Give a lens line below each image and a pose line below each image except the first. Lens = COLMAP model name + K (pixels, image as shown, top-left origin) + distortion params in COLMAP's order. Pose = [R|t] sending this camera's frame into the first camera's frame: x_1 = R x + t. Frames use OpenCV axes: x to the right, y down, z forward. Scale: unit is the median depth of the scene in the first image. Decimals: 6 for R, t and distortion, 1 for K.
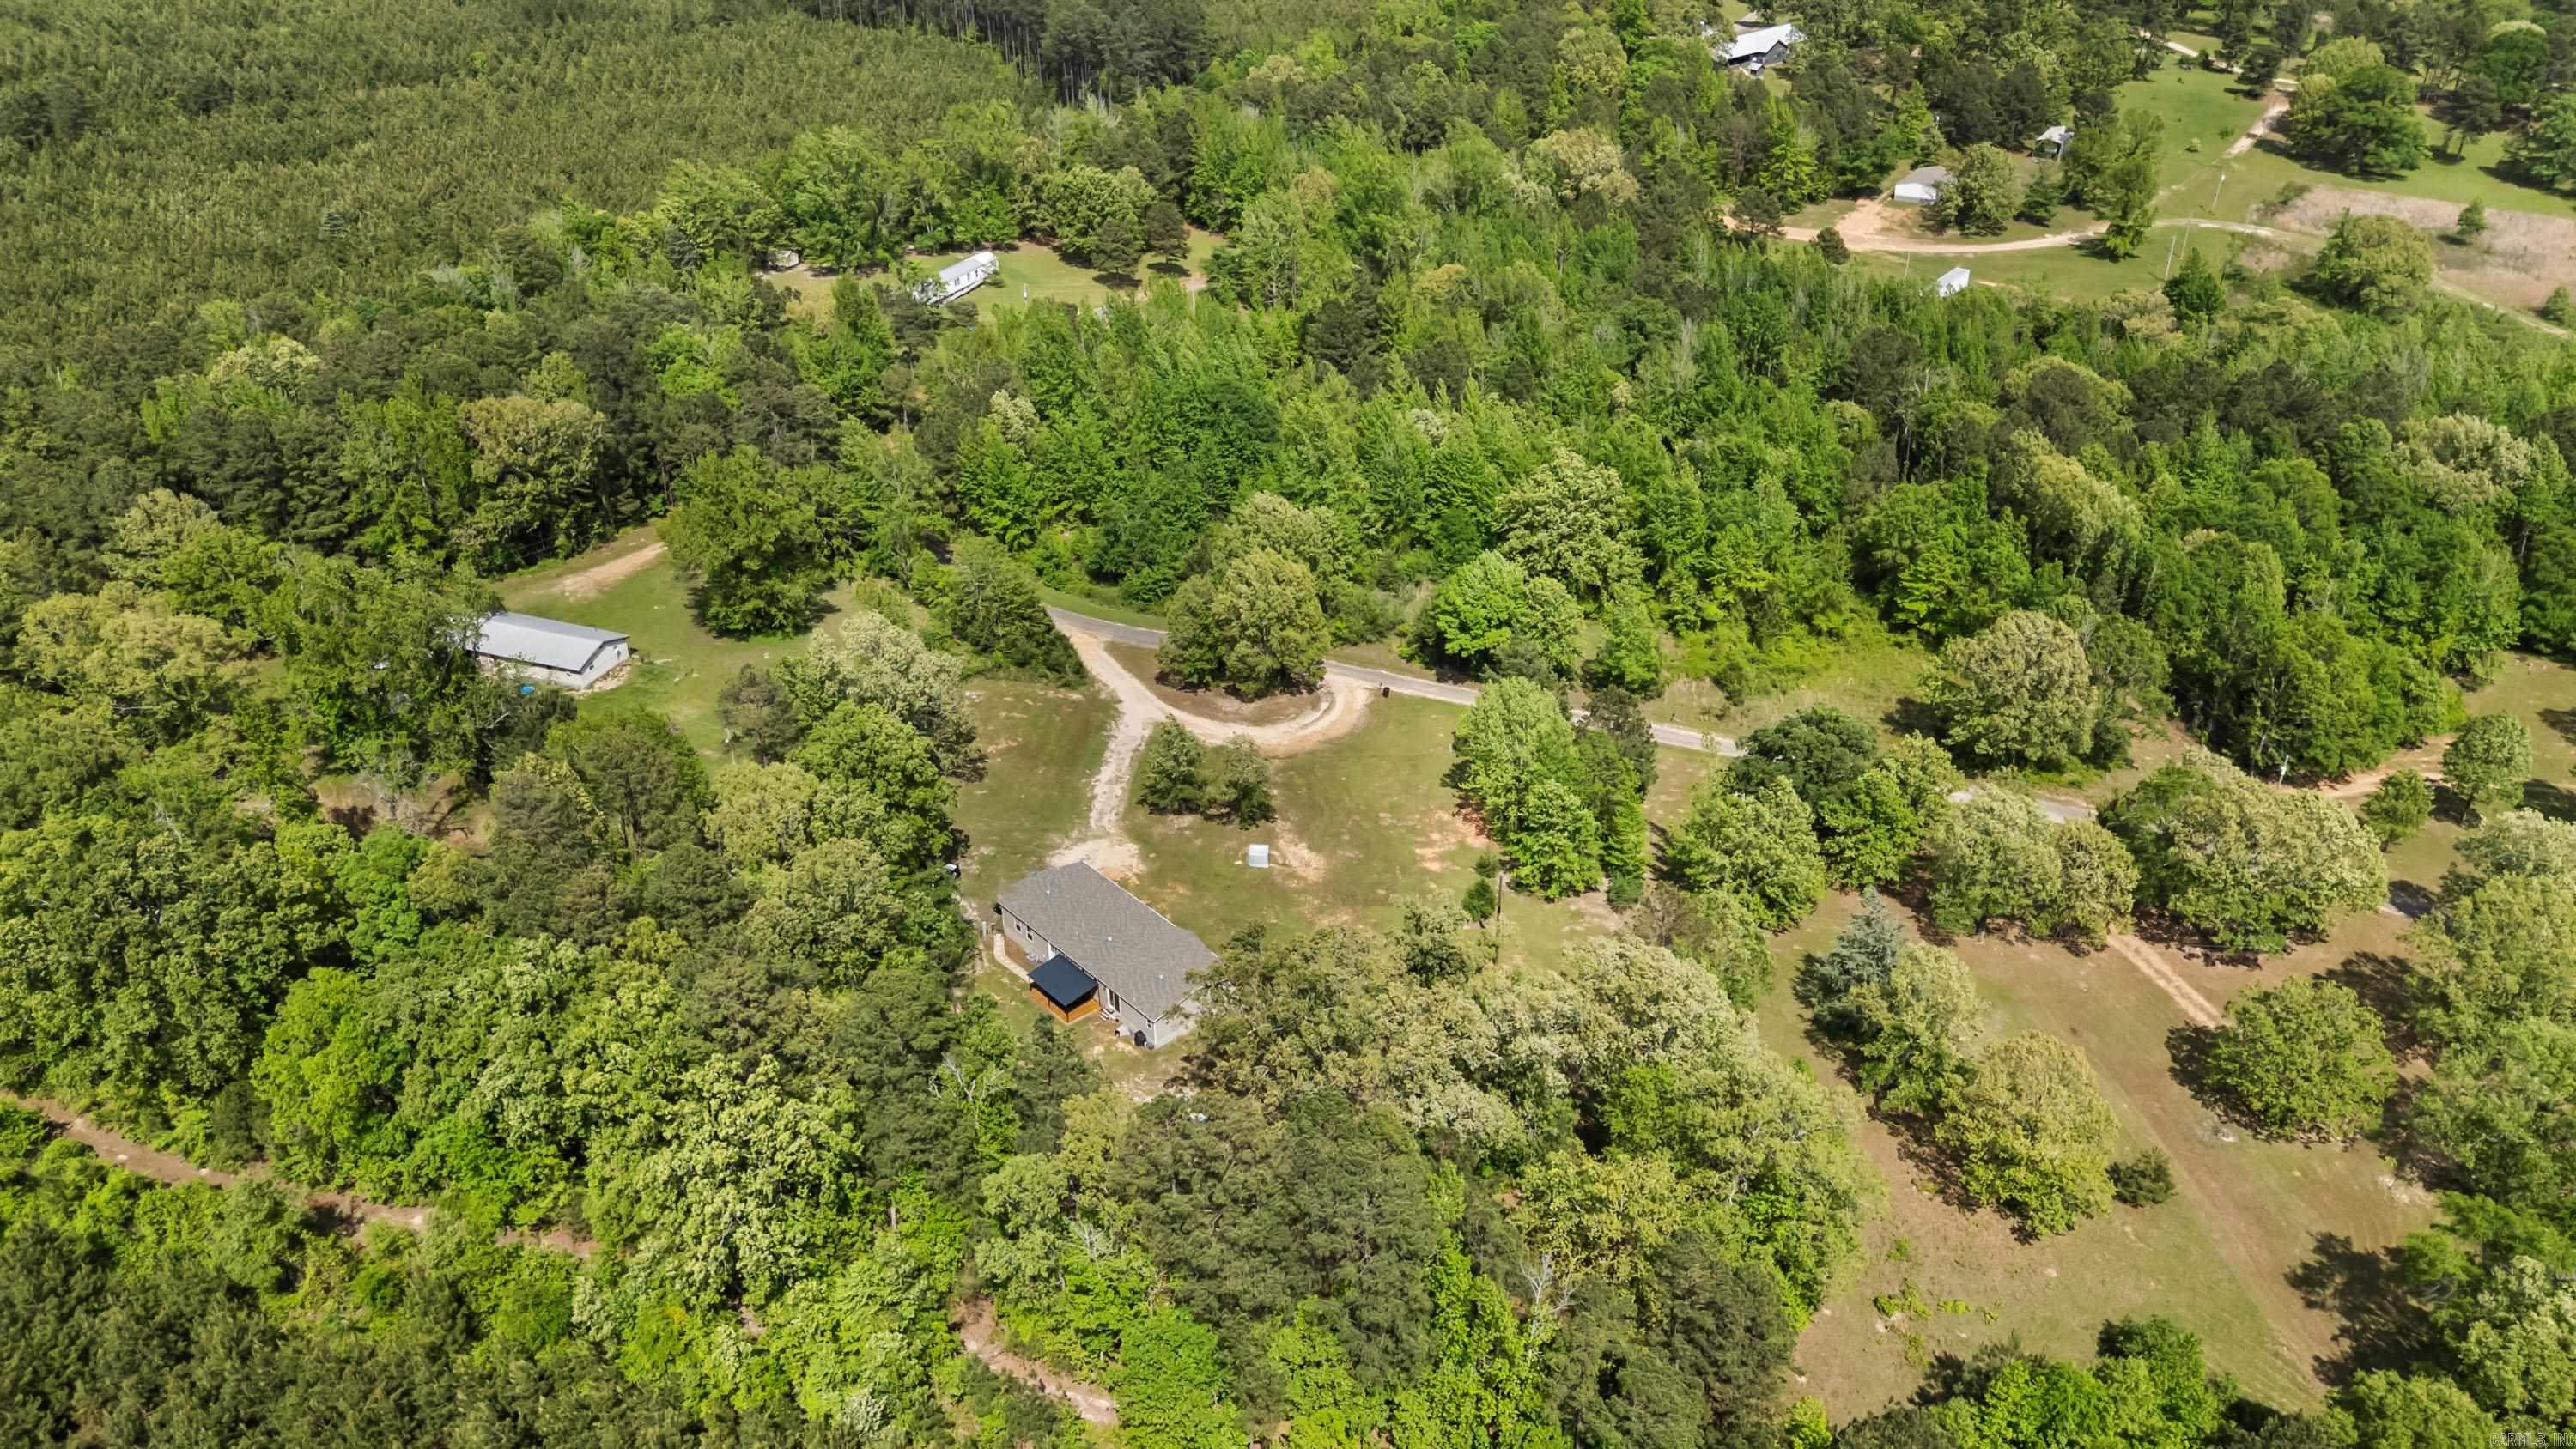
lens RADIAL K [[1876.7, 0, 1291.1], [0, 1876.7, 726.2], [0, 0, 1]] dist [0.035012, -0.005873]
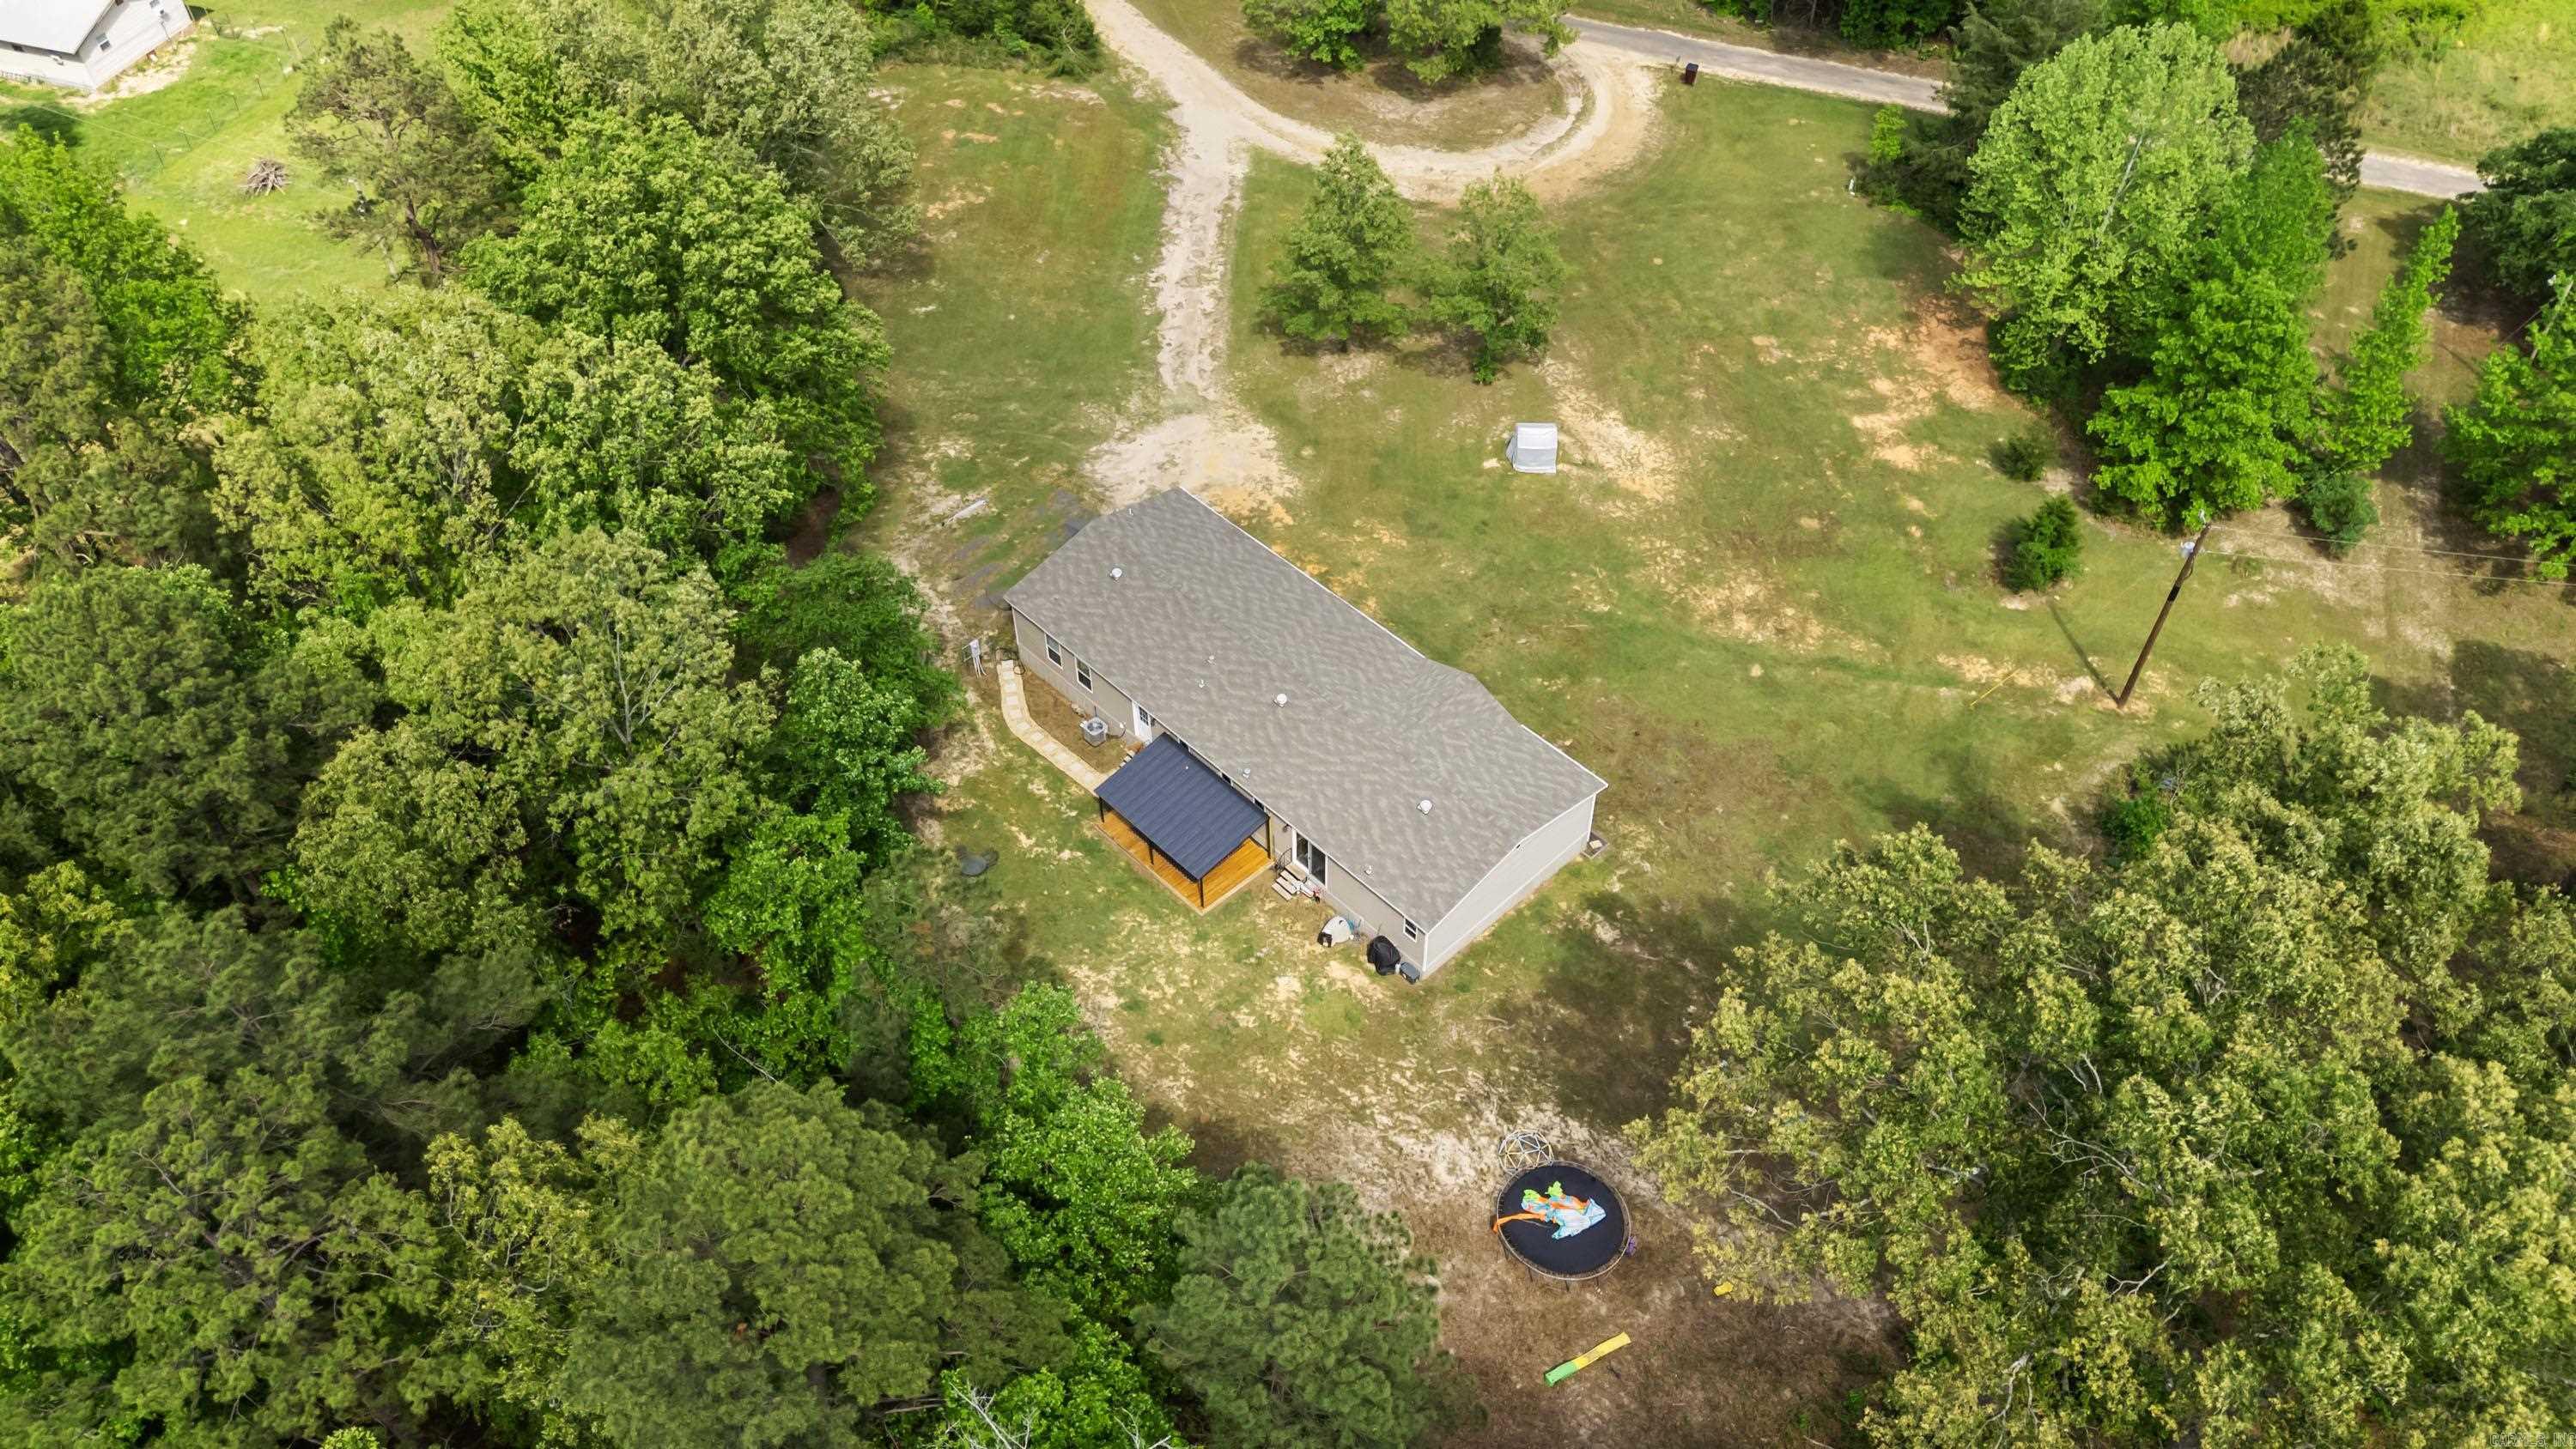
lens RADIAL K [[1876.7, 0, 1233.1], [0, 1876.7, 812.3], [0, 0, 1]] dist [0.035012, -0.005873]
pose [[0.999564, -0.025766, 0.014411, -0.100265], [0.019442, 0.941849, 0.335472, -0.004344], [-0.022217, -0.335046, 0.941940, 0.518329]]
